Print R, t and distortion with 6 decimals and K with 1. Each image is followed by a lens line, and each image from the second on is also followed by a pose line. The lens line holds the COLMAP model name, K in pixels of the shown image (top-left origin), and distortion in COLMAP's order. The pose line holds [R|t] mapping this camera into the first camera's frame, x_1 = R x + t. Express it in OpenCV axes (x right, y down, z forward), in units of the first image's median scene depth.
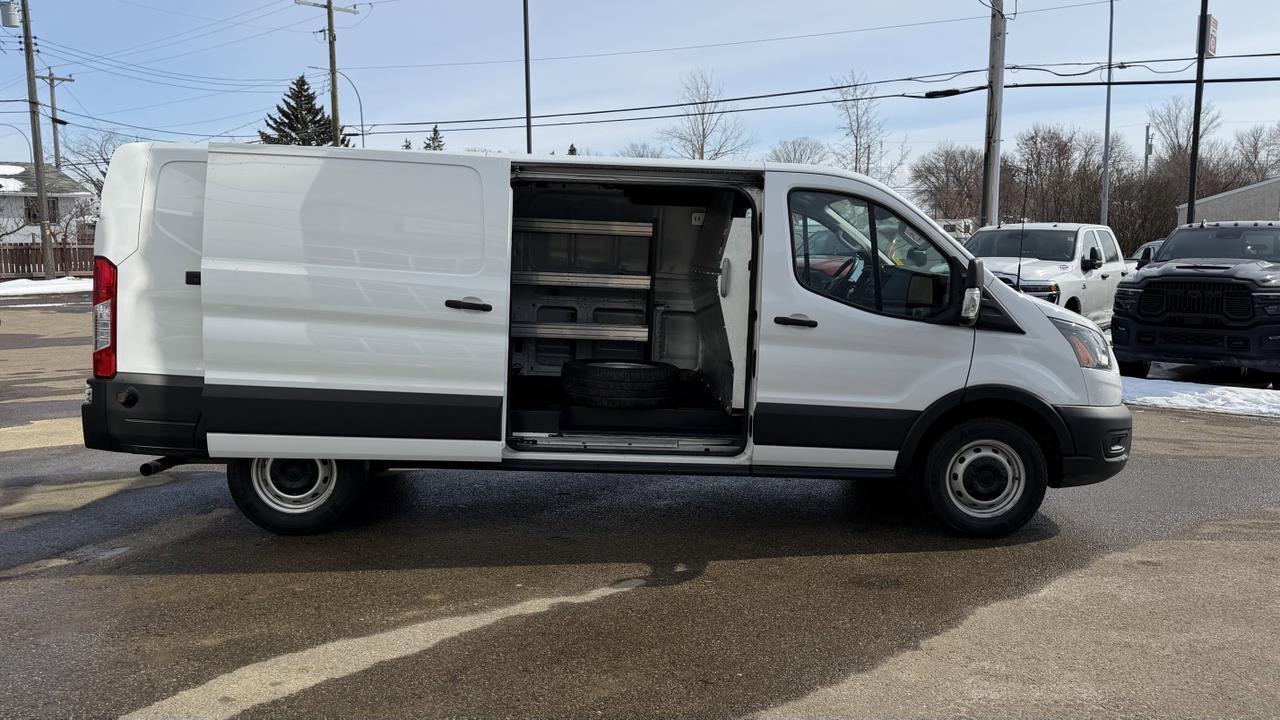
lens RADIAL K [[1054.4, 0, 639.9], [0, 1054.4, 400.4], [0, 0, 1]] dist [0.073020, -0.092720]
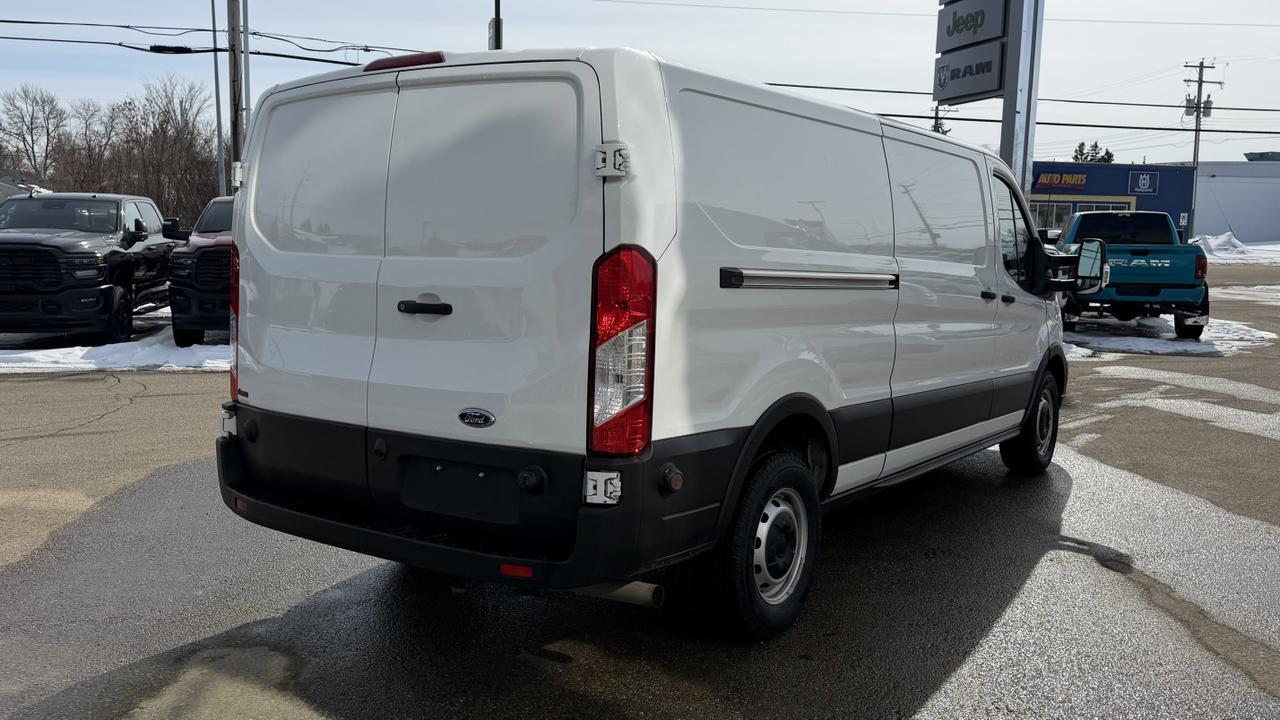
lens RADIAL K [[1054.4, 0, 613.4], [0, 1054.4, 373.5], [0, 0, 1]] dist [0.073020, -0.092720]
pose [[0.627113, -0.103161, 0.772067, -0.807429], [0.101795, 0.993545, 0.050070, -0.082554], [-0.772248, 0.047193, 0.633566, 0.563548]]
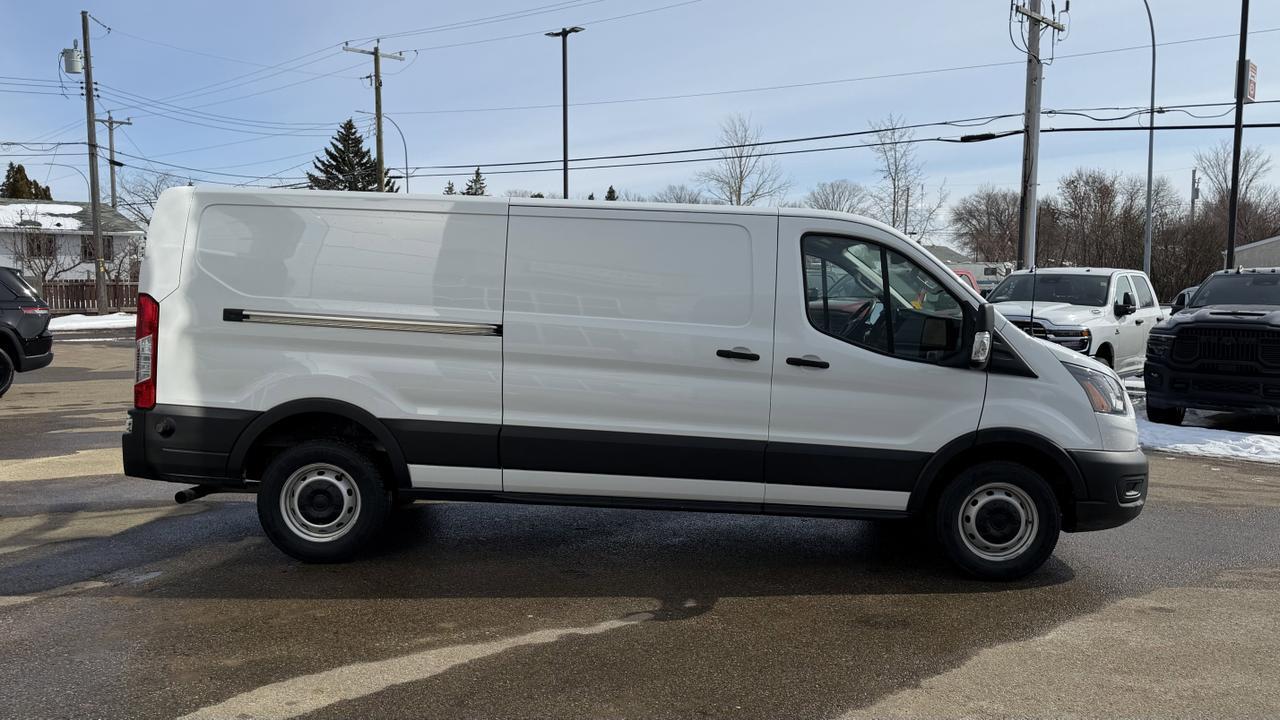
lens RADIAL K [[1054.4, 0, 624.5], [0, 1054.4, 405.1], [0, 0, 1]] dist [0.073020, -0.092720]
pose [[0.998727, 0.013618, -0.048570, 0.018266], [-0.015231, 0.999340, -0.032983, 0.002030], [0.048089, 0.033681, 0.998275, -0.021131]]
